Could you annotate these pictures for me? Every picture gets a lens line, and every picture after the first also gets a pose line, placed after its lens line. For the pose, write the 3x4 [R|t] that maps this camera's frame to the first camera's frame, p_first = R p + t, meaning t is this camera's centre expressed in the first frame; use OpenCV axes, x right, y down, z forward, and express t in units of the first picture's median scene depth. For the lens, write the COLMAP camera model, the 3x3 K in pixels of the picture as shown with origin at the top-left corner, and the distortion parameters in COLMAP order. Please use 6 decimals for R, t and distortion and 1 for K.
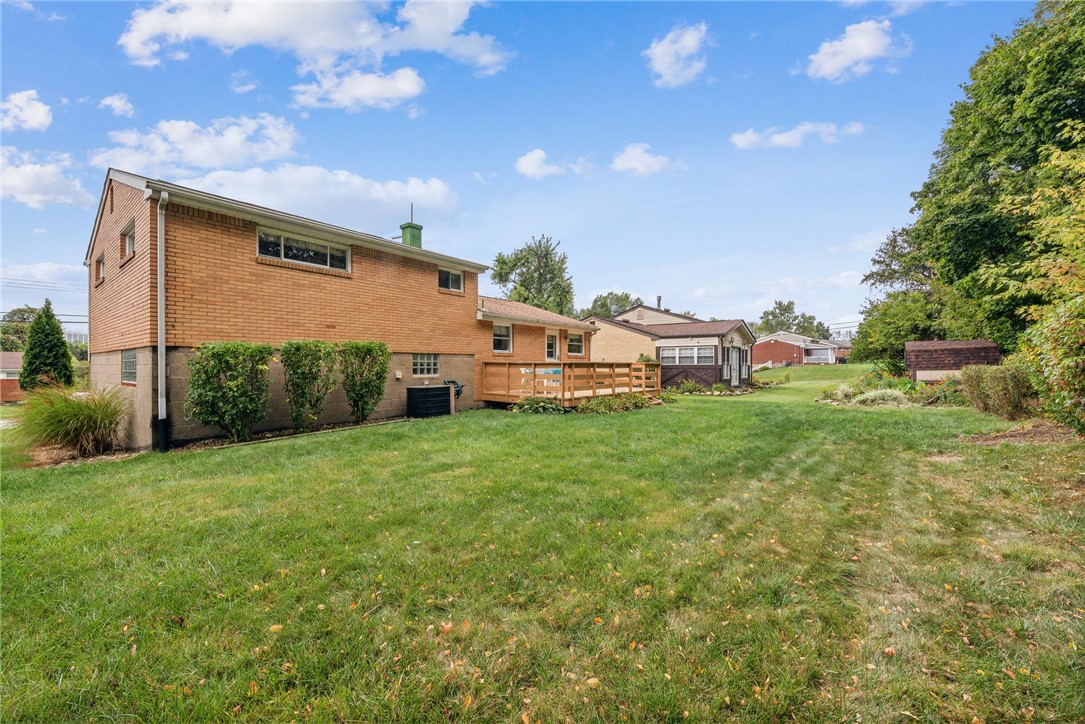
lens RADIAL K [[431.9, 0, 542.5], [0, 431.9, 362.0], [0, 0, 1]] dist [0.013409, -0.000038]
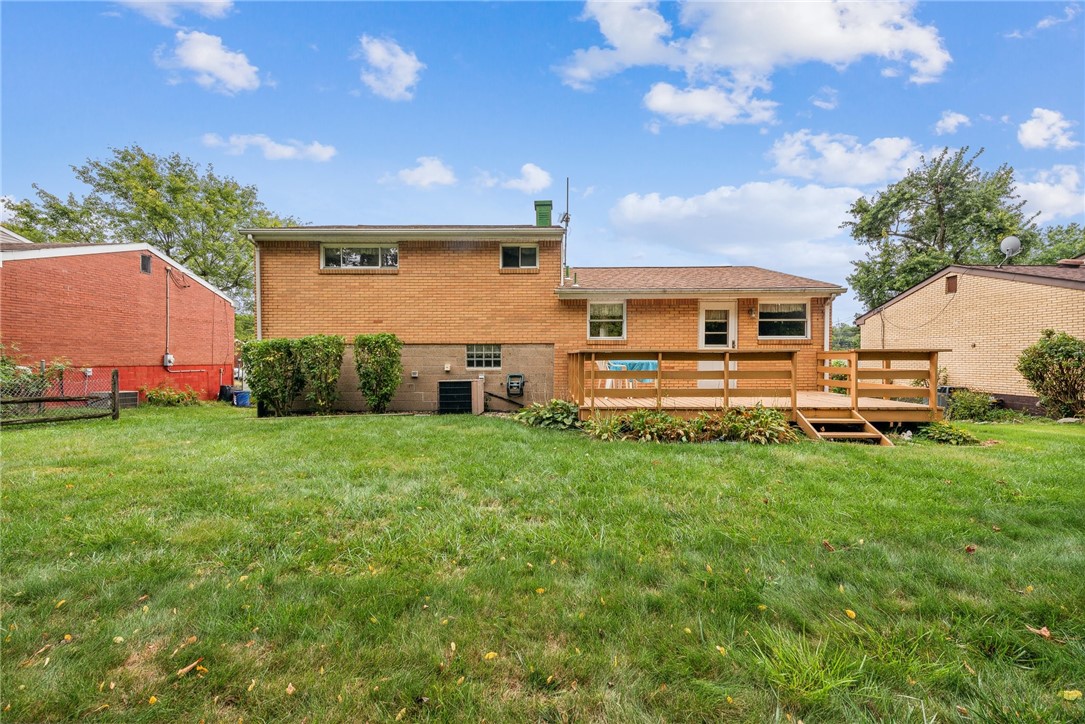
lens RADIAL K [[431.9, 0, 542.5], [0, 431.9, 362.0], [0, 0, 1]] dist [0.013409, -0.000038]
pose [[0.617508, 0.003609, -0.786556, 0.494193], [0.008781, 0.999896, 0.011482, 0.008289], [0.786515, -0.013997, 0.617412, 0.523707]]
